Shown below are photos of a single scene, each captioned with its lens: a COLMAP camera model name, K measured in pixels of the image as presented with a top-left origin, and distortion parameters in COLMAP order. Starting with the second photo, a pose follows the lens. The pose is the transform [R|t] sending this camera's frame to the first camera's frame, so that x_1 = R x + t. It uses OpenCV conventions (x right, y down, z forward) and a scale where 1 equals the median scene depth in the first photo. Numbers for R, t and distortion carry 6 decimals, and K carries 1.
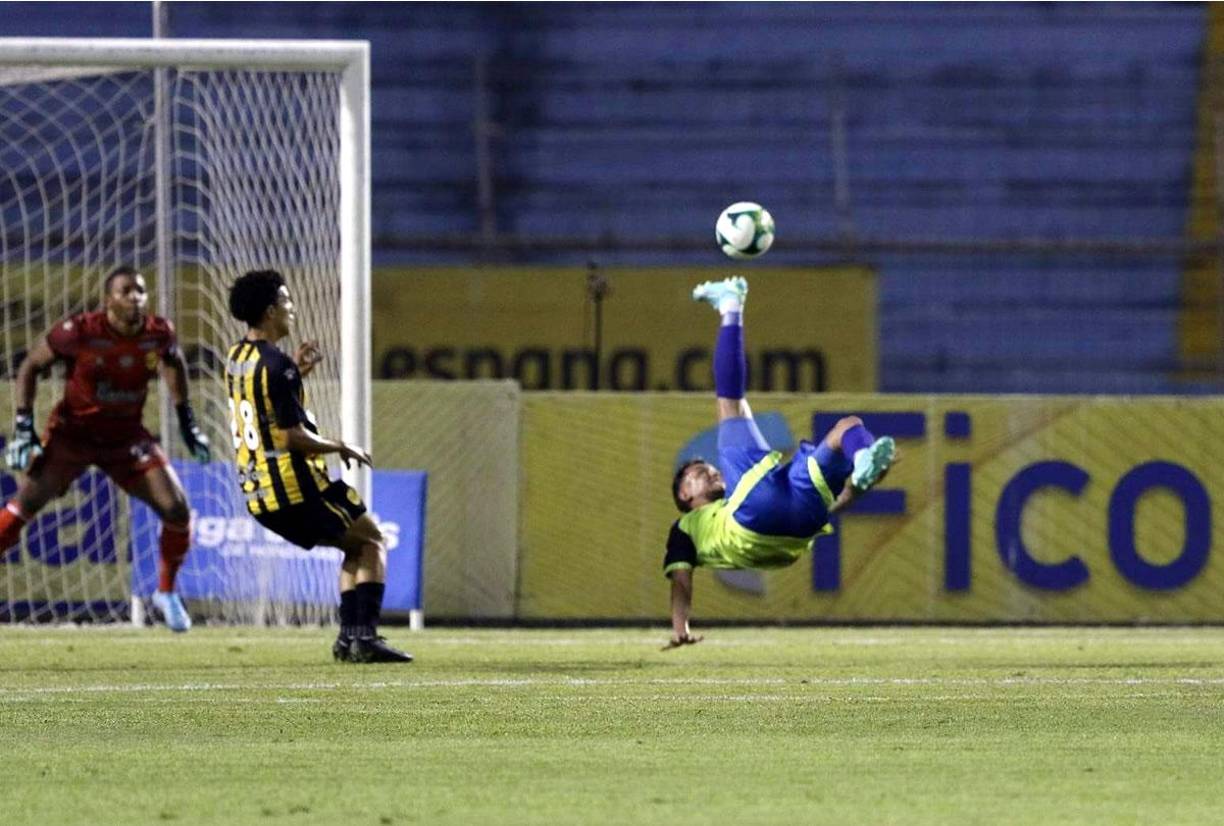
lens RADIAL K [[986.2, 0, 612.0], [0, 986.2, 411.6], [0, 0, 1]] dist [0.006980, -0.010698]
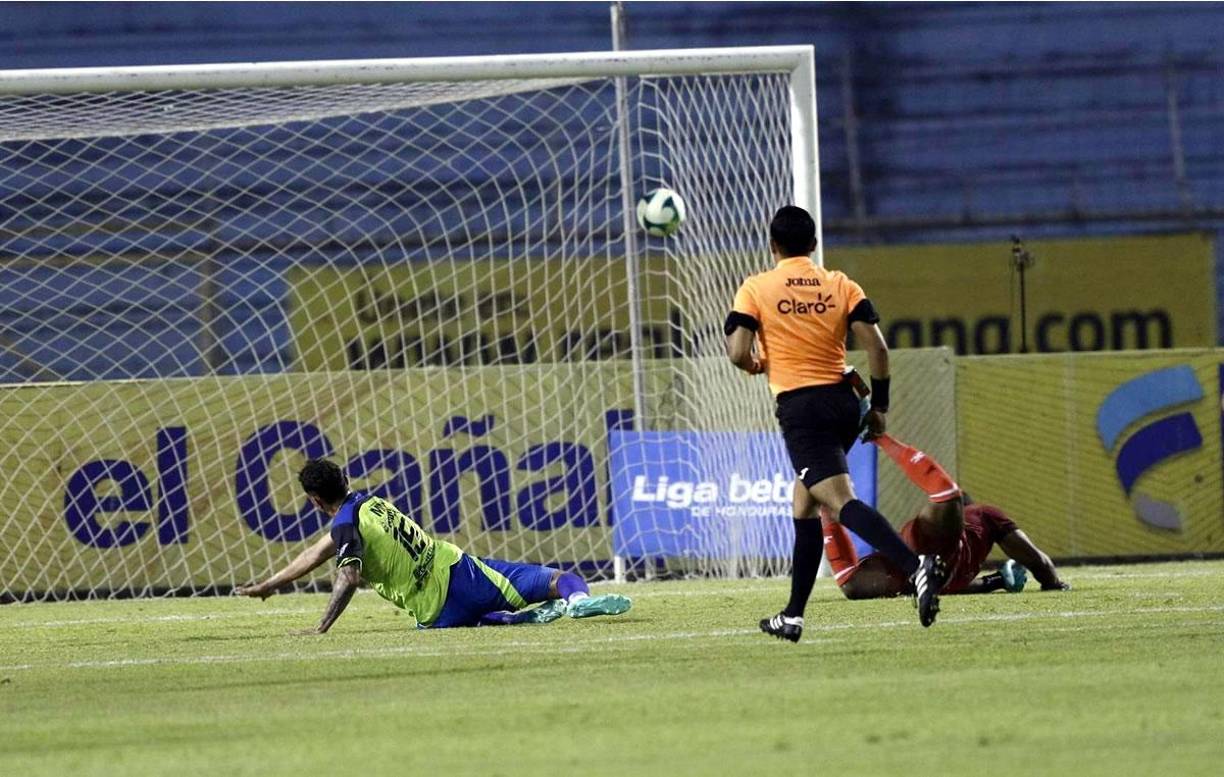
lens RADIAL K [[901.7, 0, 612.1], [0, 901.7, 392.0], [0, 0, 1]] dist [0.005479, -0.005086]
pose [[0.999150, -0.041154, 0.002429, -0.485639], [0.041148, 0.999150, 0.002525, 0.001076], [-0.002531, -0.002423, 0.999994, -0.008911]]
